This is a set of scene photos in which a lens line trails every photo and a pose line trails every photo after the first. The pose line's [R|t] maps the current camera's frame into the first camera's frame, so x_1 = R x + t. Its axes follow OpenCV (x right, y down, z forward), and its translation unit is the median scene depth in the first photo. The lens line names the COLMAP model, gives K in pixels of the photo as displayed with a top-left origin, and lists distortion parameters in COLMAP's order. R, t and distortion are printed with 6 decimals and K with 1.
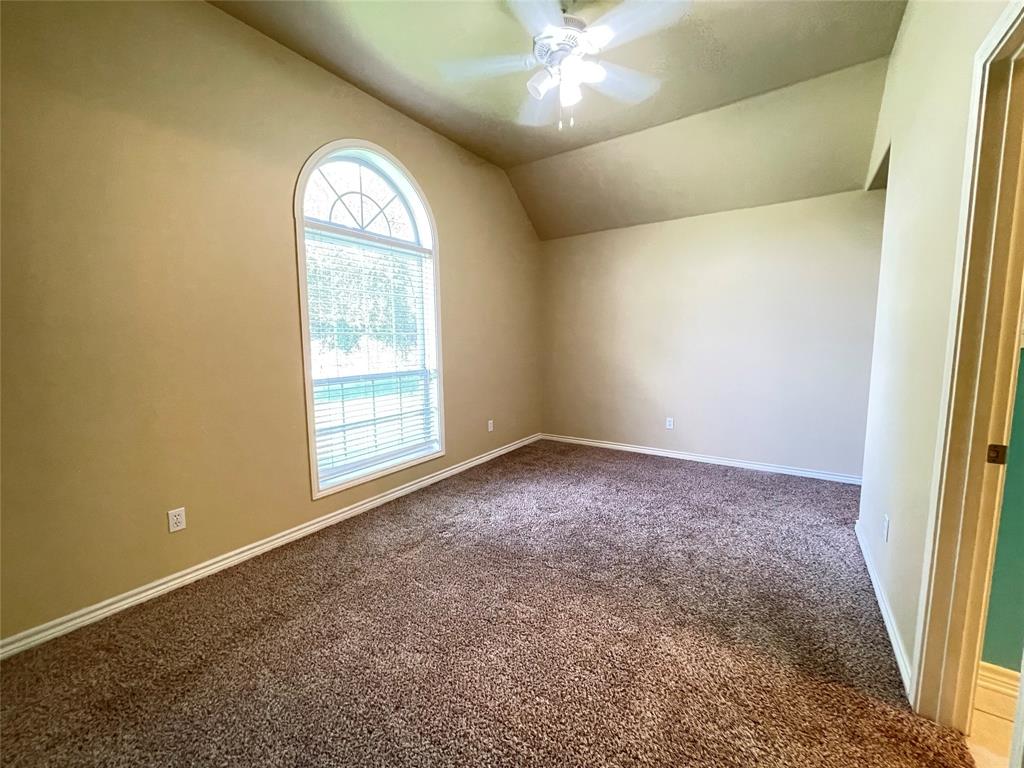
lens RADIAL K [[415.6, 0, 508.8], [0, 415.6, 384.0], [0, 0, 1]] dist [-0.001662, -0.000447]
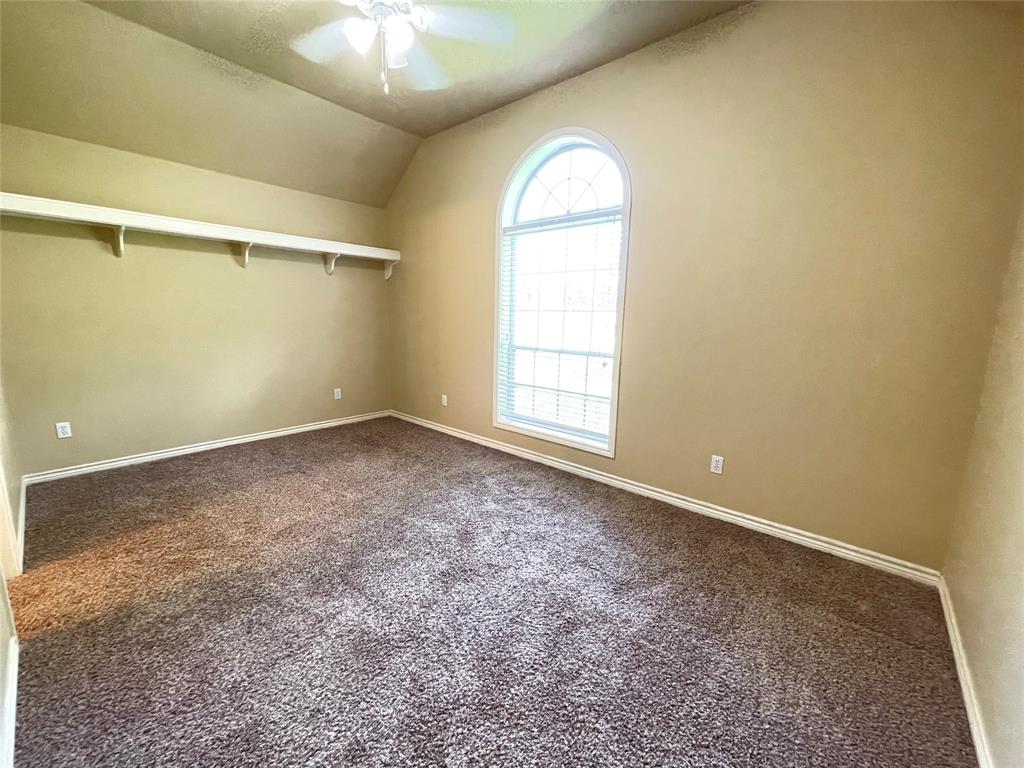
lens RADIAL K [[415.6, 0, 508.5], [0, 415.6, 381.8], [0, 0, 1]] dist [-0.001662, -0.000447]
pose [[-0.117901, 0.187694, -0.975126, 0.766878], [-0.118780, 0.972259, 0.201504, -0.143911], [0.985896, 0.139583, -0.092336, 0.979966]]
